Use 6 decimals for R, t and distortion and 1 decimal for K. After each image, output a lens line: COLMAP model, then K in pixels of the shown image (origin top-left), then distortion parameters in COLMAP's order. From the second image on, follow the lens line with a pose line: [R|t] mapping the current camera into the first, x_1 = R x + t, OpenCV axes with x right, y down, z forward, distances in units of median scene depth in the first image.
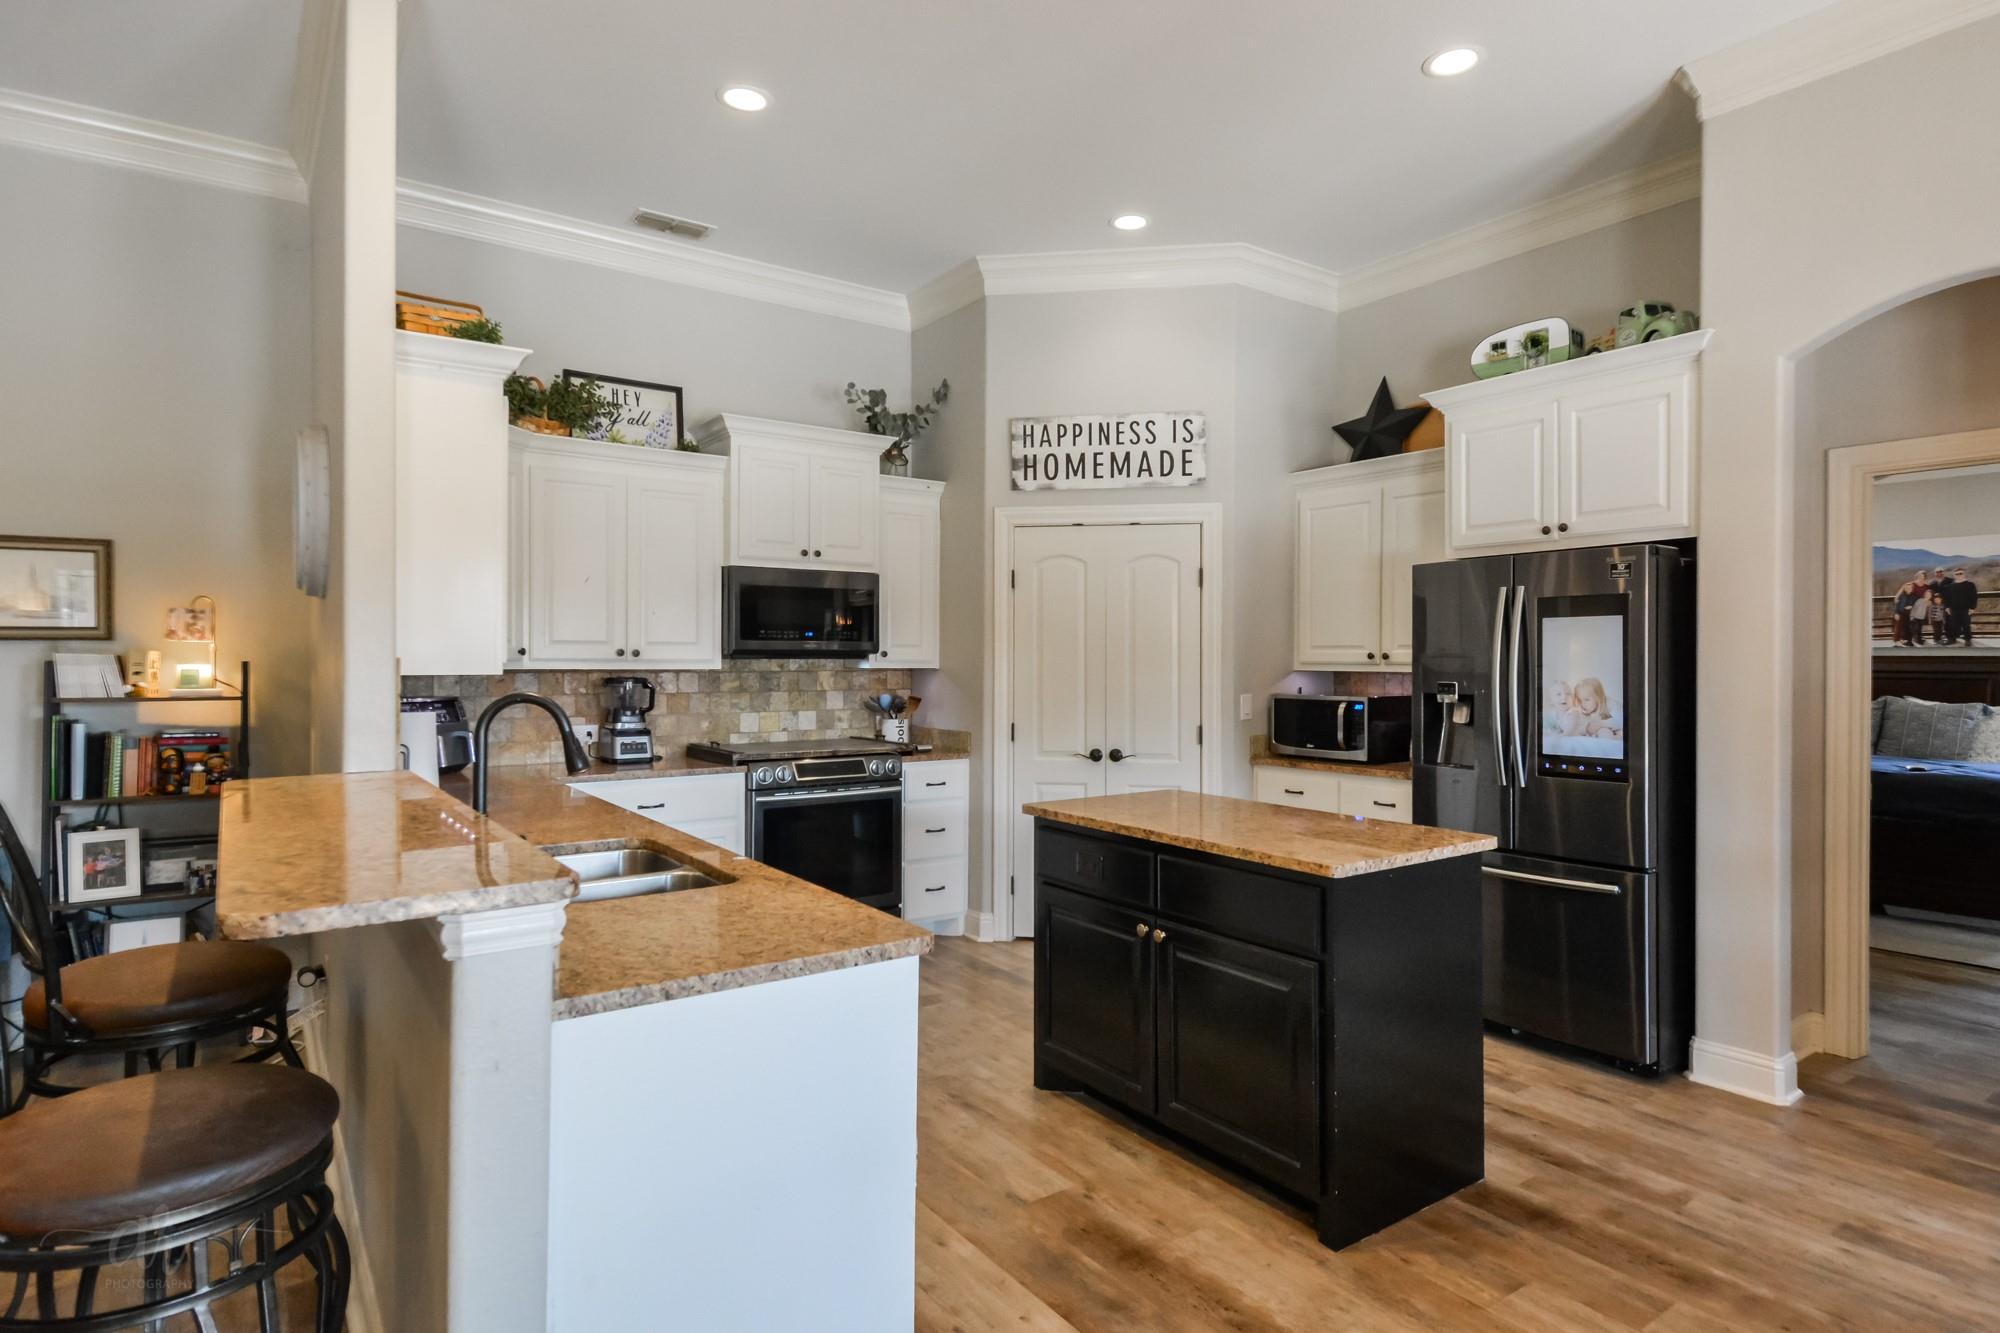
lens RADIAL K [[1106.5, 0, 1000.0], [0, 1106.5, 666.5], [0, 0, 1]] dist [0.002551, 0.000515]
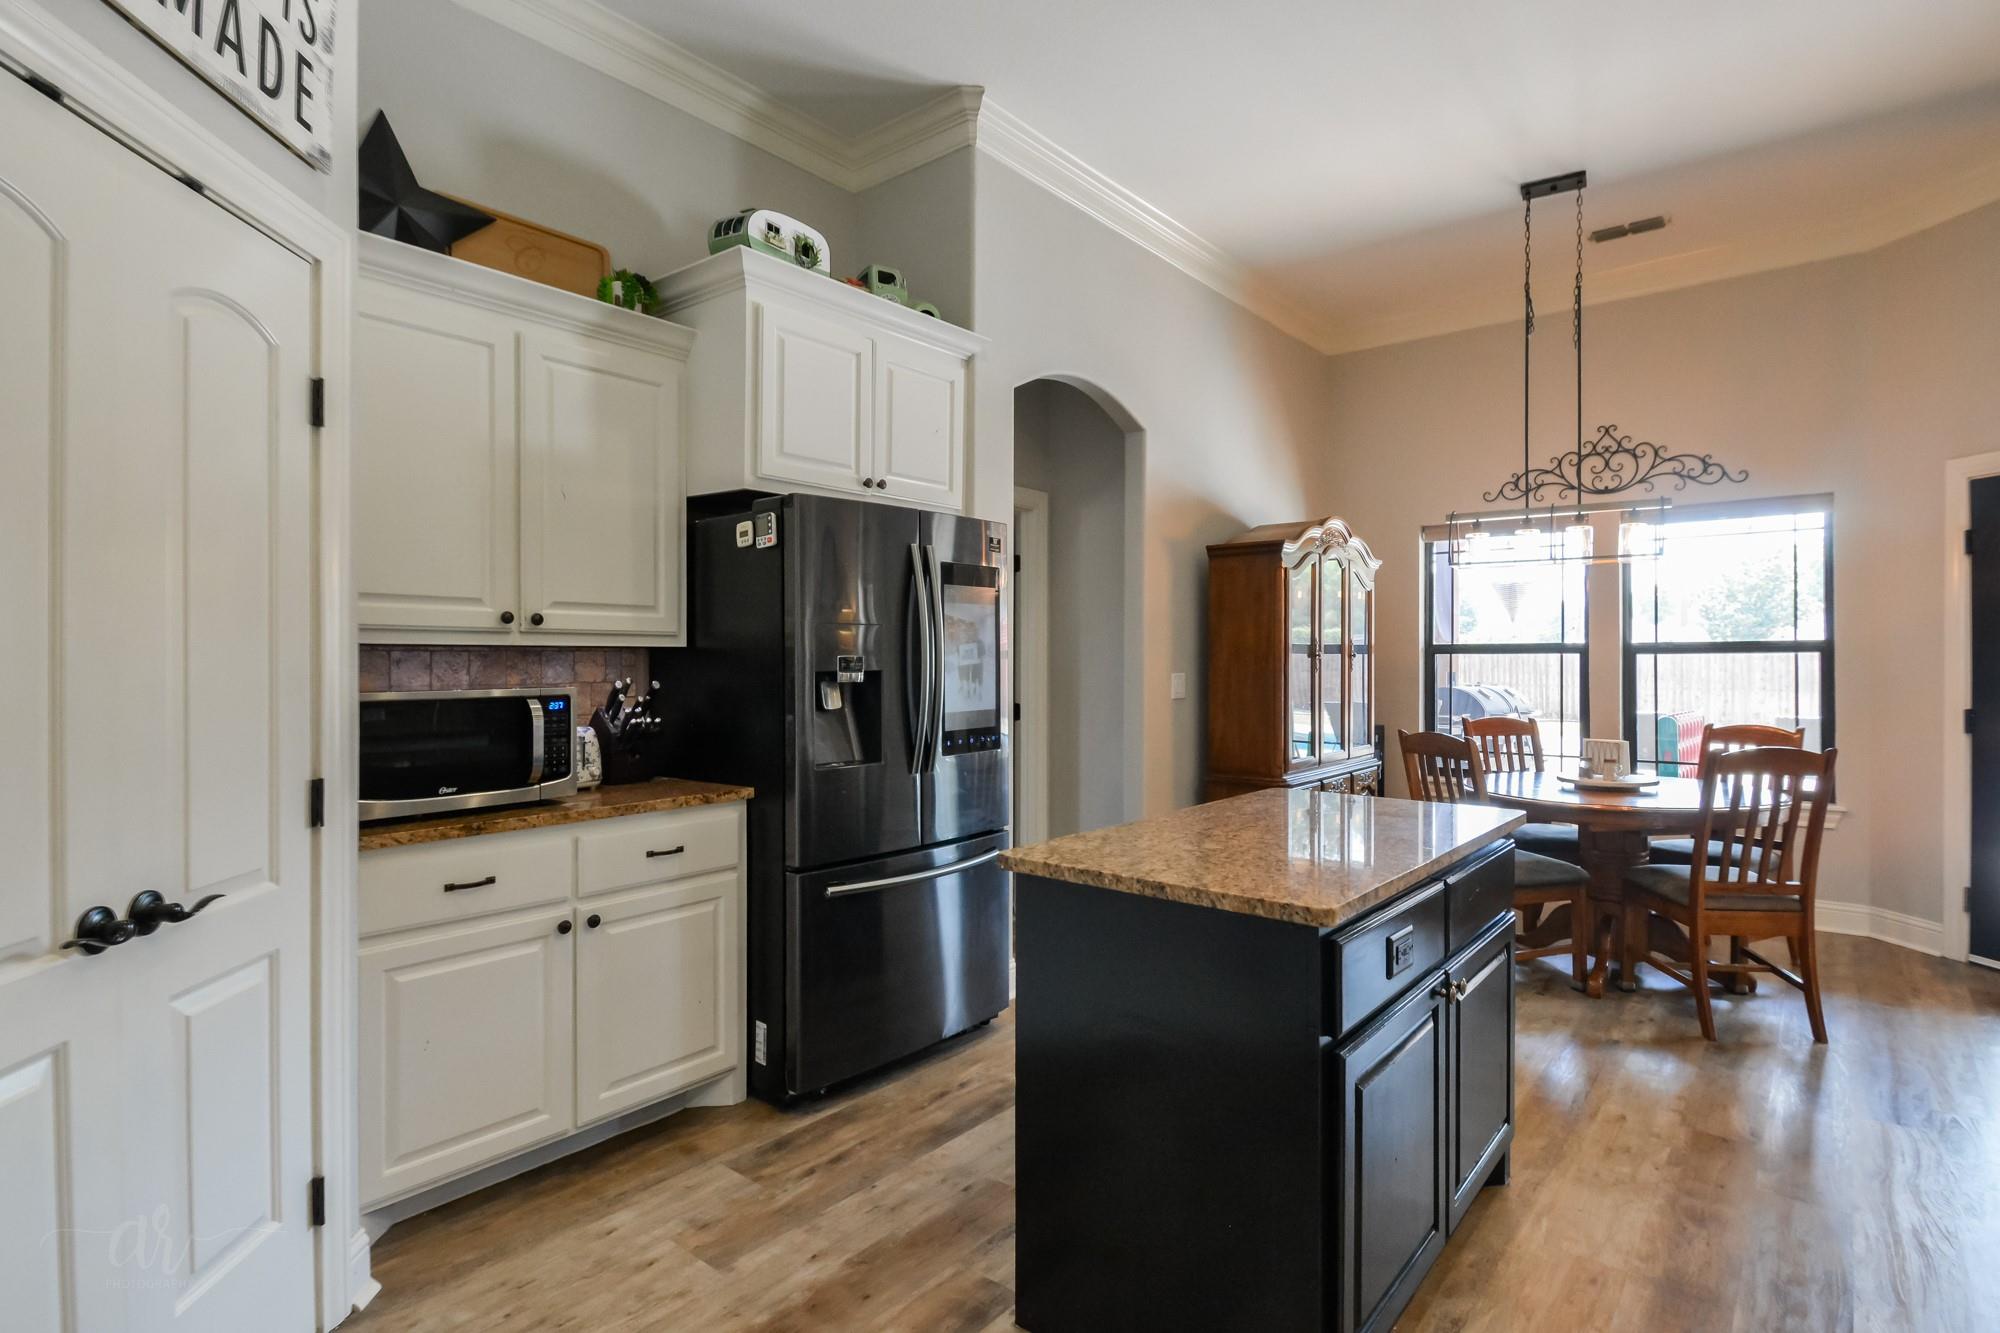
lens RADIAL K [[988.5, 0, 1054.9], [0, 988.5, 658.1], [0, 0, 1]] dist [0.000280, 0.000289]
pose [[-0.307475, -0.008458, 0.951519, -0.235282], [0.005022, 0.999932, 0.010511, 0.007812], [-0.951543, 0.008010, -0.307412, 0.858158]]
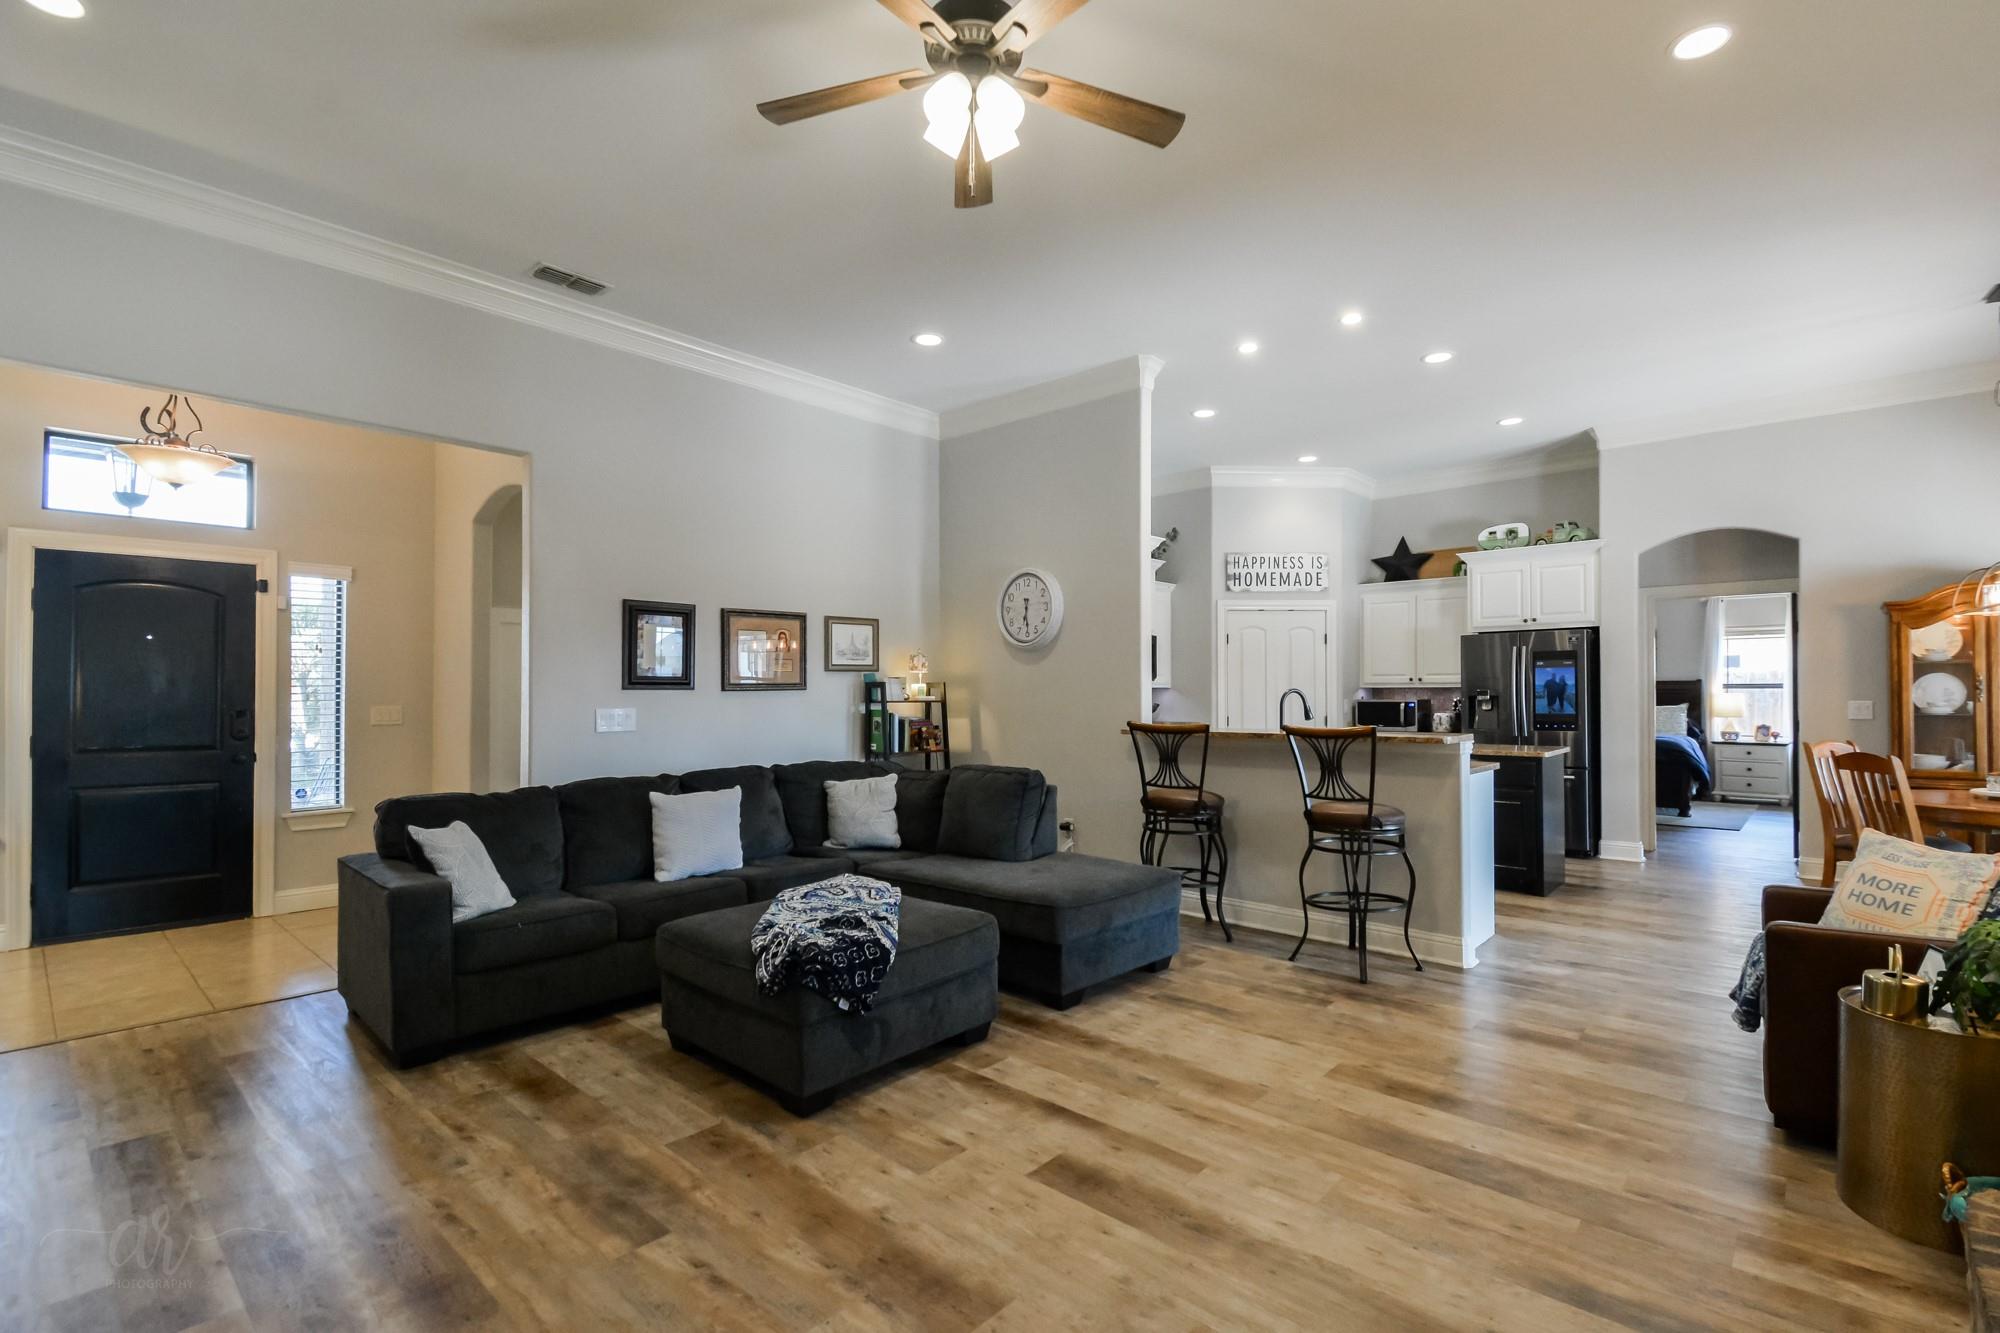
lens RADIAL K [[920.9, 0, 988.8], [0, 920.9, 684.9], [0, 0, 1]] dist [0.002076, 0.000126]
pose [[0.977134, -0.005263, 0.212559, -0.735274], [0.007976, 0.999897, -0.011910, 0.014339], [-0.212475, 0.013333, 0.977076, -0.441772]]
